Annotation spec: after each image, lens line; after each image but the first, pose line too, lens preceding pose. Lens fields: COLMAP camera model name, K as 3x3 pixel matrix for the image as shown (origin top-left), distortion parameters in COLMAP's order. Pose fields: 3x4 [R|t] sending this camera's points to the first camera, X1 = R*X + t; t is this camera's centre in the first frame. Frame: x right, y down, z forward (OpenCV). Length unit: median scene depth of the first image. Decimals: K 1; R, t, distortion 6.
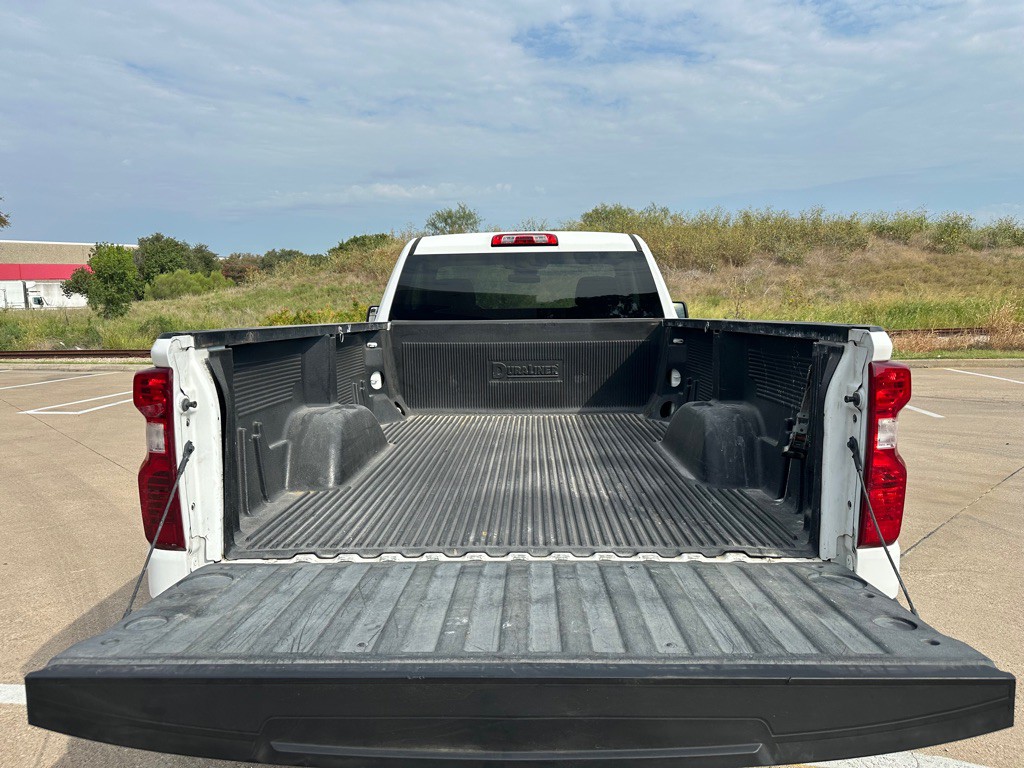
lens RADIAL K [[714.0, 0, 507.2], [0, 714.0, 397.9], [0, 0, 1]] dist [0.048841, -0.060782]
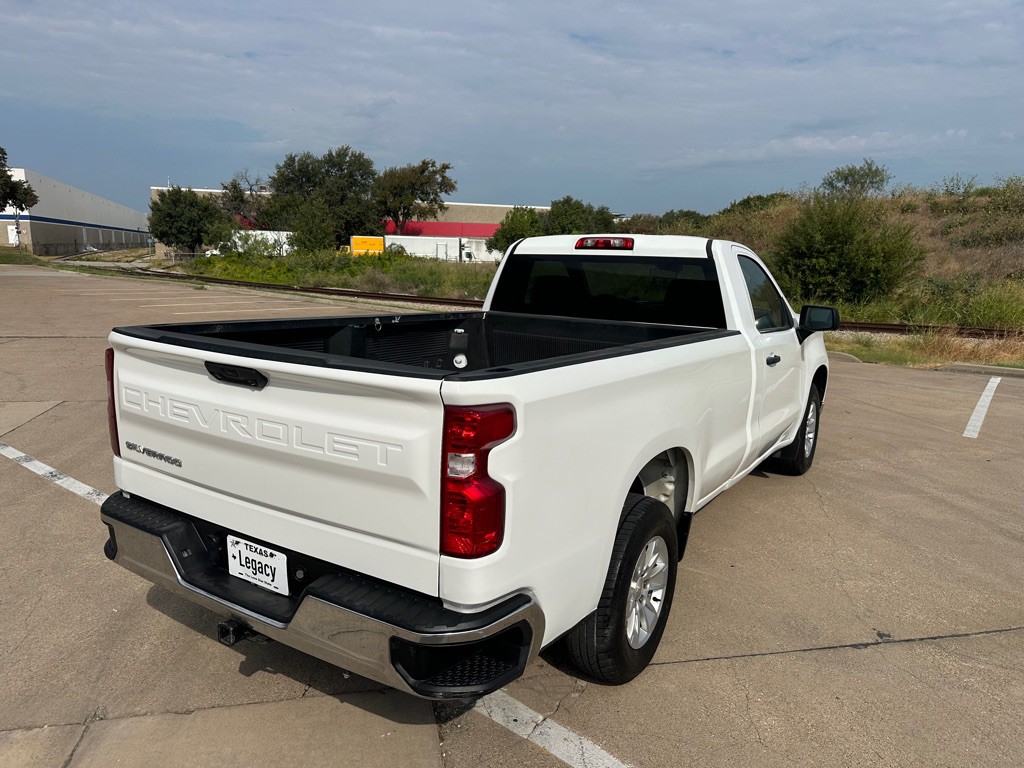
lens RADIAL K [[711.3, 0, 508.0], [0, 711.3, 404.6], [0, 0, 1]] dist [0.051035, -0.061414]
pose [[0.859510, 0.138802, -0.491912, 0.043880], [-0.107607, 0.989990, 0.091324, -0.006316], [0.499663, -0.025560, 0.865842, 0.000808]]
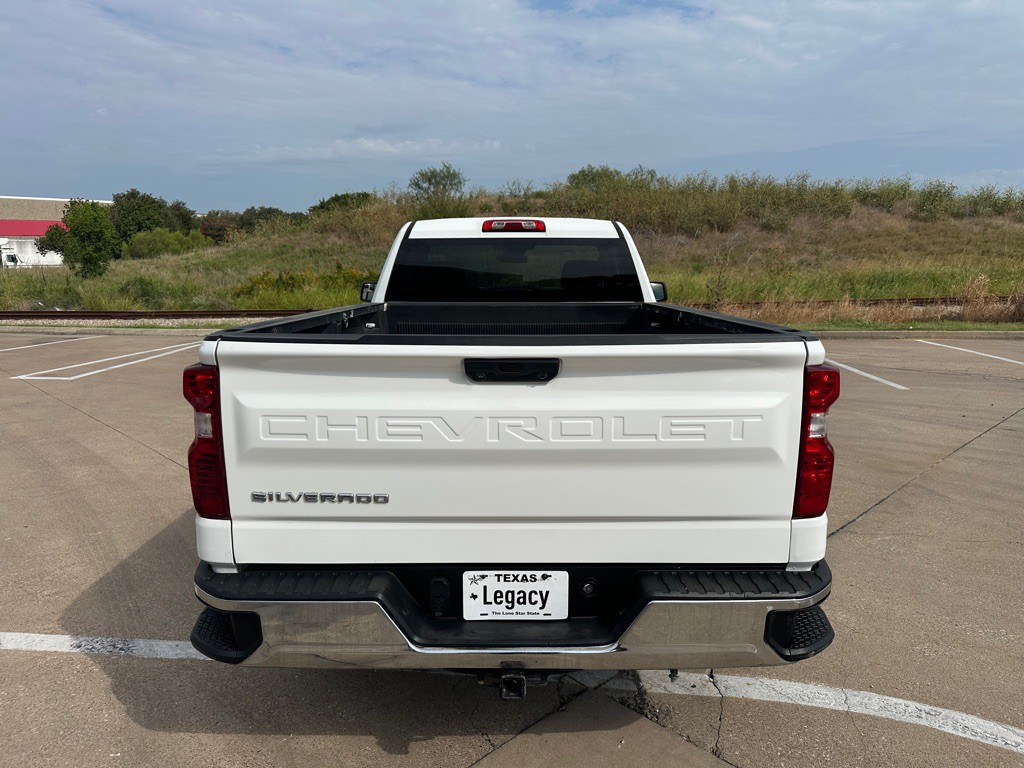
lens RADIAL K [[714.4, 0, 509.9], [0, 714.4, 407.8], [0, 0, 1]] dist [0.039416, -0.053686]
pose [[0.999613, 0.006290, 0.027084, -0.000820], [-0.008045, 0.997839, 0.065215, -0.002051], [-0.026615, -0.065408, 0.997504, -0.007018]]
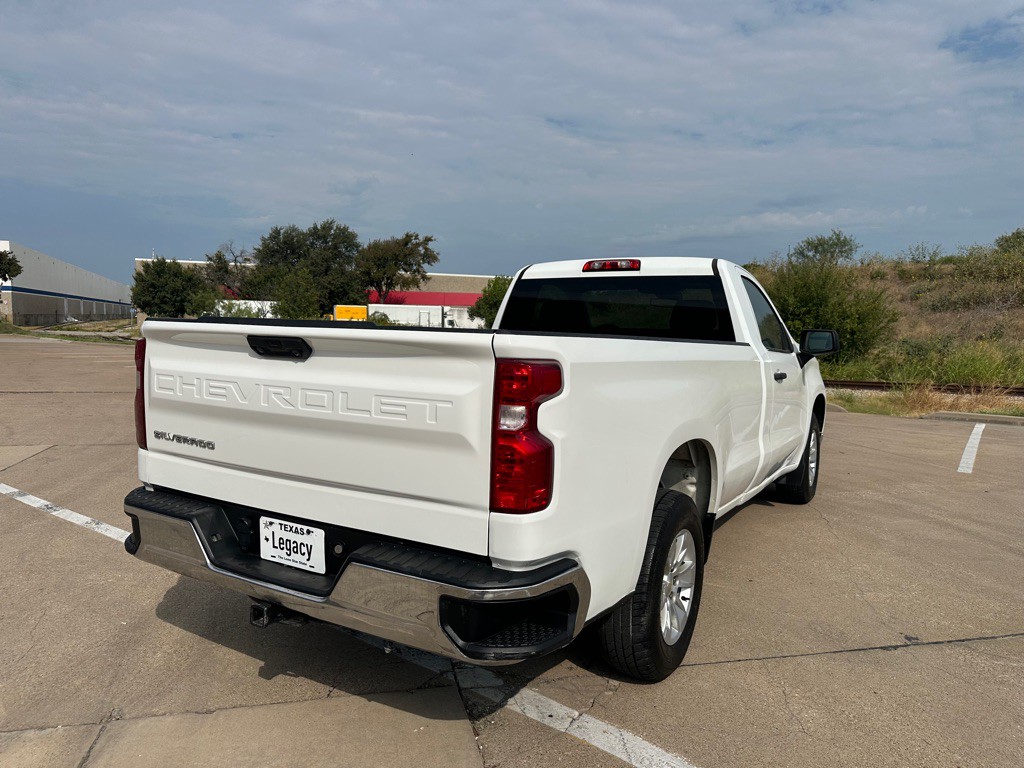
lens RADIAL K [[714.0, 0, 507.2], [0, 714.0, 397.9], [0, 0, 1]] dist [0.048841, -0.060782]
pose [[0.872663, 0.081244, -0.481517, 0.041267], [-0.101383, 0.994720, -0.015904, 0.001349], [0.477682, 0.062697, 0.876293, -0.001956]]
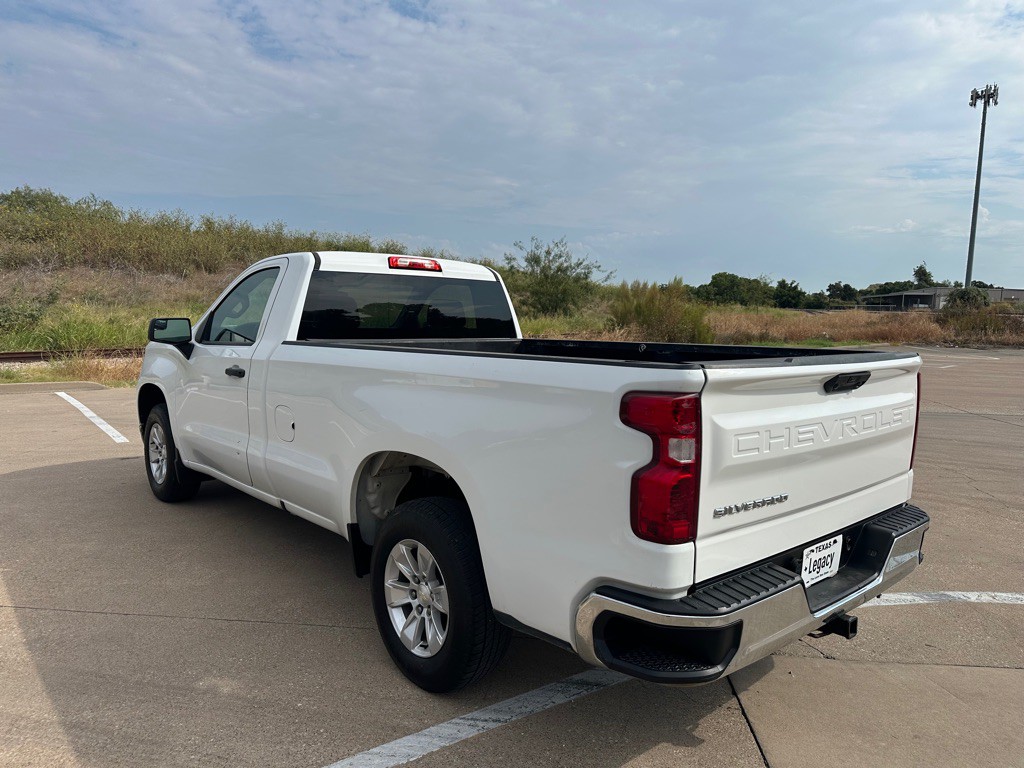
lens RADIAL K [[711.3, 0, 508.0], [0, 711.3, 404.6], [0, 0, 1]] dist [0.051035, -0.061414]
pose [[0.733655, -0.059105, 0.676947, -0.058489], [0.059731, 0.997963, 0.022399, -0.002649], [-0.676892, 0.024001, 0.735691, 0.012570]]
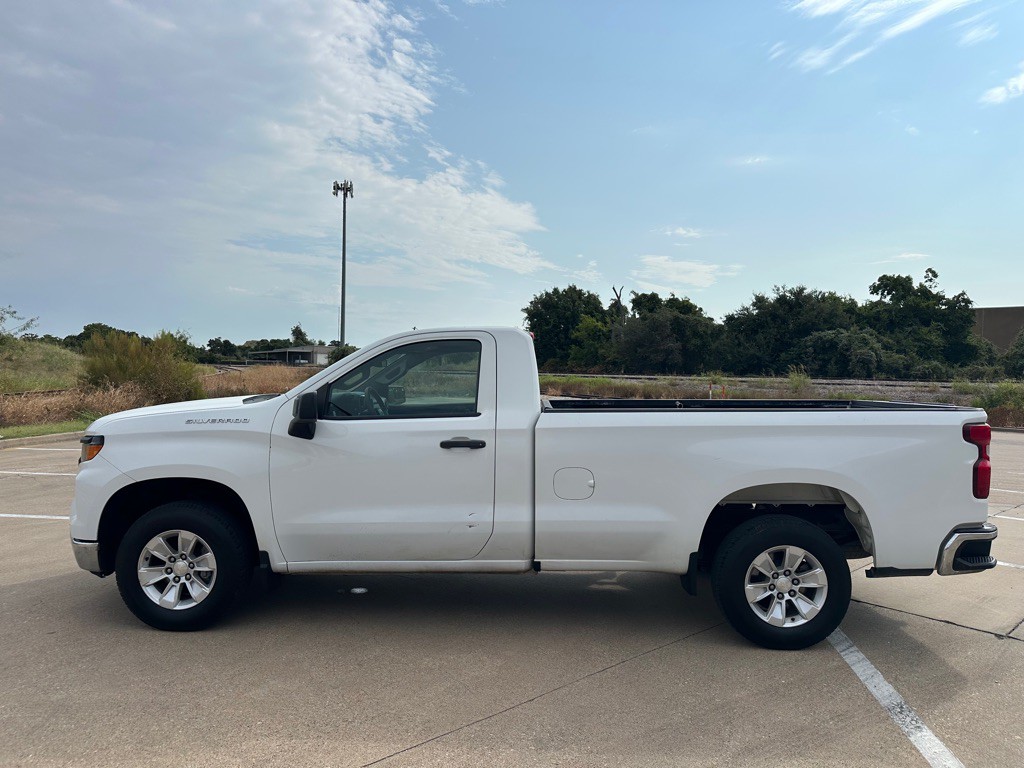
lens RADIAL K [[714.4, 0, 509.9], [0, 714.4, 407.8], [0, 0, 1]] dist [0.039416, -0.053686]
pose [[-0.003470, -0.029564, 0.999557, -0.113352], [0.117590, 0.992616, 0.029767, -0.013758], [-0.993056, 0.117641, 0.000032, 0.100330]]
